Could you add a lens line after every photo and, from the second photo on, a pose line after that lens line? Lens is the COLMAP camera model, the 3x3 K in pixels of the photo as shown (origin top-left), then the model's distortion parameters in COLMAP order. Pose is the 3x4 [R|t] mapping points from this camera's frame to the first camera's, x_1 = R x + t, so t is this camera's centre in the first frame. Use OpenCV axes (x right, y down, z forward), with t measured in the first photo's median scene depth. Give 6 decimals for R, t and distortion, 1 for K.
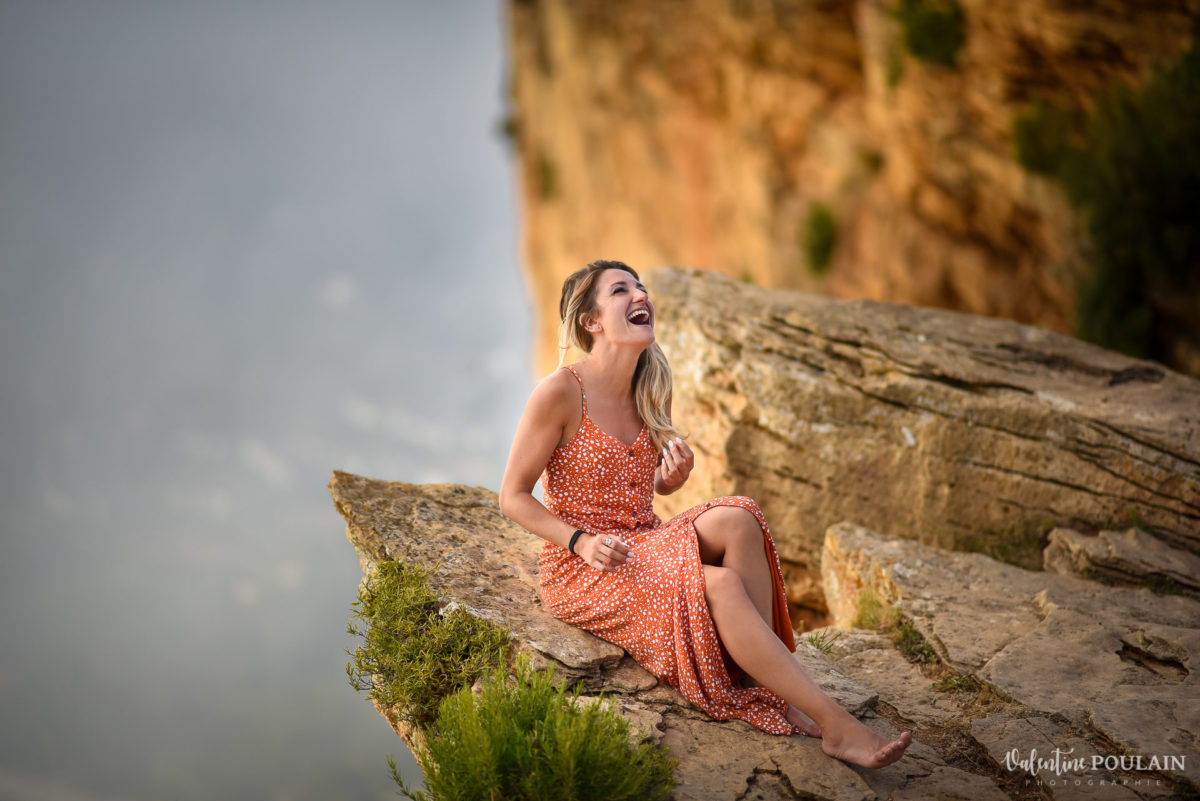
lens RADIAL K [[3469.2, 0, 600.0], [0, 3469.2, 400.5], [0, 0, 1]] dist [0.234709, 0.486879]
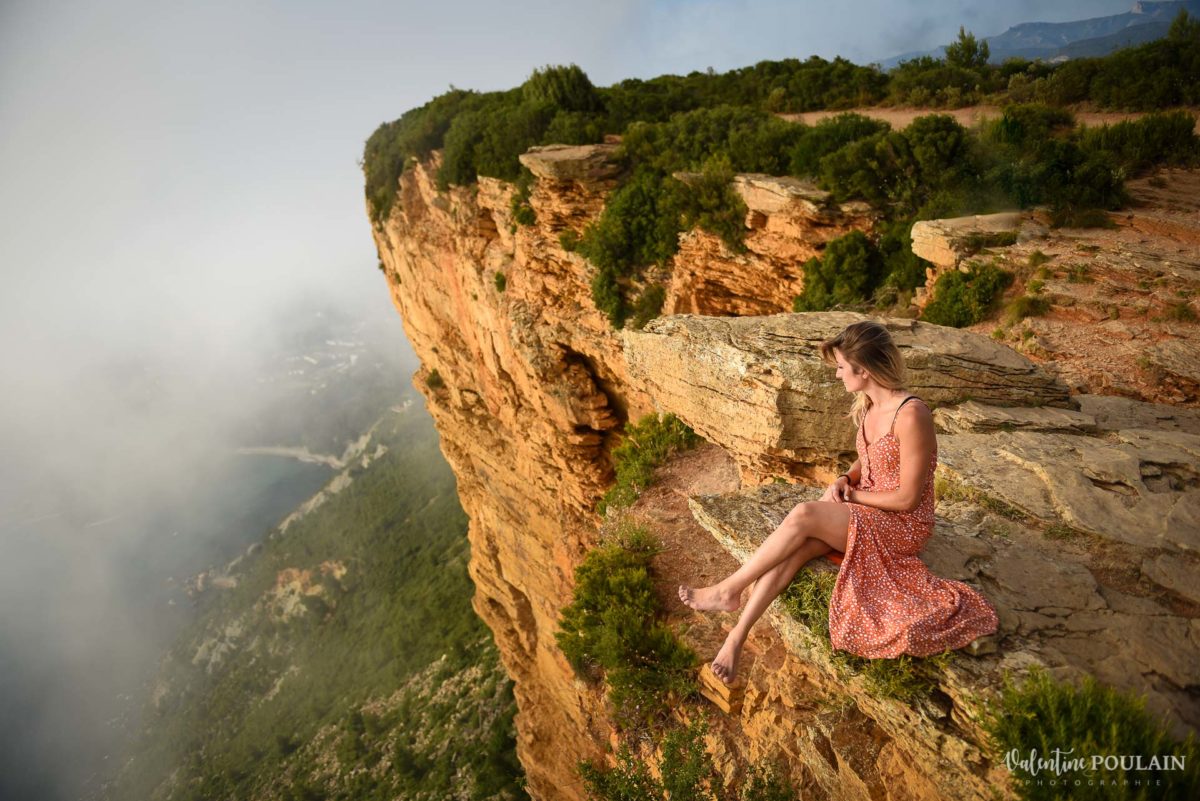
lens RADIAL K [[805.1, 0, 600.0], [0, 805.1, 400.5], [0, 0, 1]] dist [-0.044929, -0.001685]
pose [[0.947142, -0.222594, 0.231030, -0.171109], [0.193952, 0.970922, 0.140334, -0.074608], [-0.255550, -0.088108, 0.962773, 0.581267]]
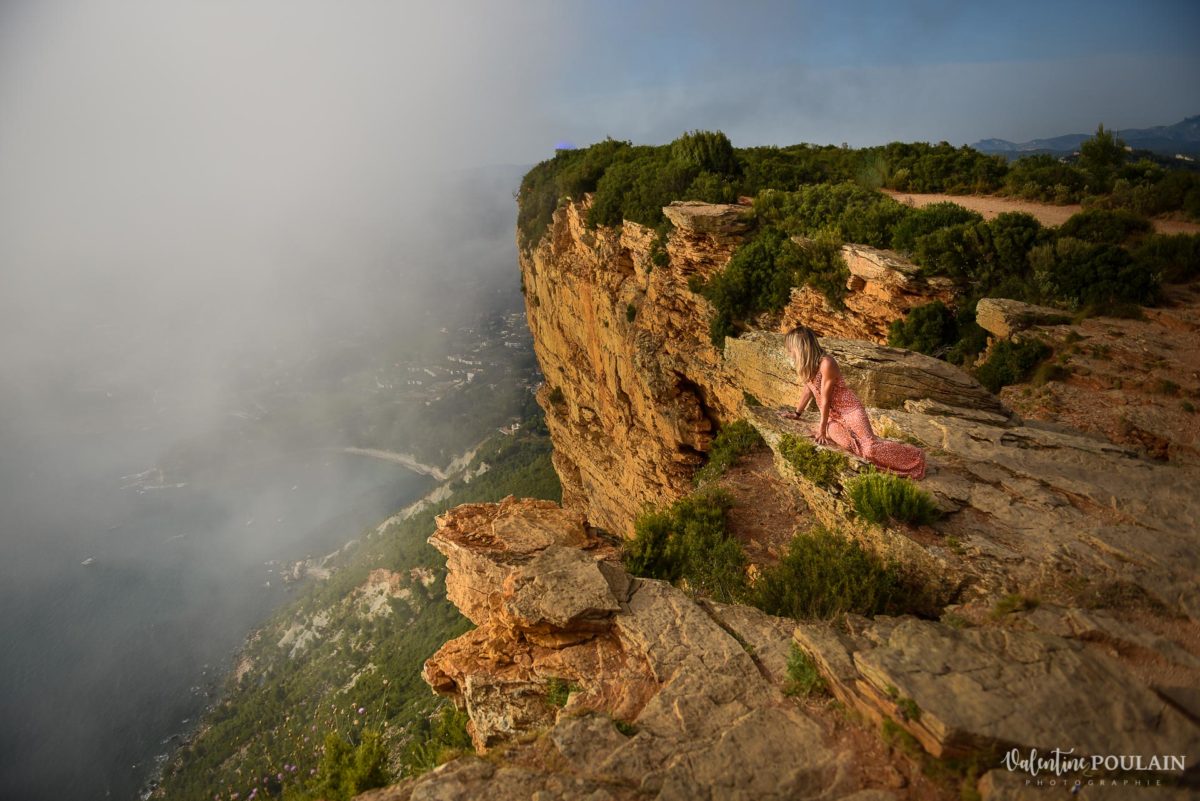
lens RADIAL K [[813.3, 0, 600.0], [0, 813.3, 400.5], [0, 0, 1]] dist [-0.050988, 0.000518]
pose [[0.990338, -0.082630, 0.111367, -0.262365], [0.075199, 0.994754, 0.069359, -0.041625], [-0.116514, -0.060314, 0.991356, 0.229453]]
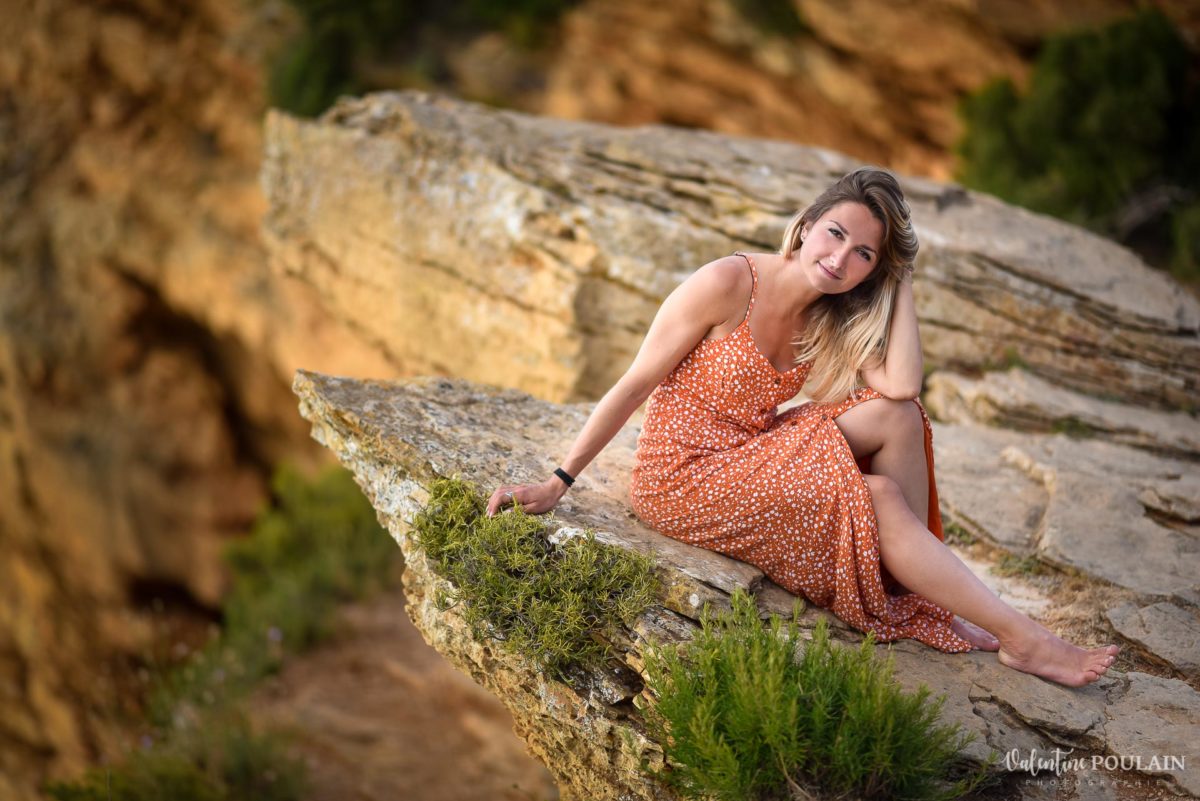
lens RADIAL K [[3469.2, 0, 600.0], [0, 3469.2, 400.5], [0, 0, 1]] dist [0.234709, 0.486879]
pose [[0.943404, -0.063212, 0.325566, -0.250627], [0.039133, 0.996027, 0.079993, -0.032846], [-0.329329, -0.062725, 0.942129, 0.160882]]
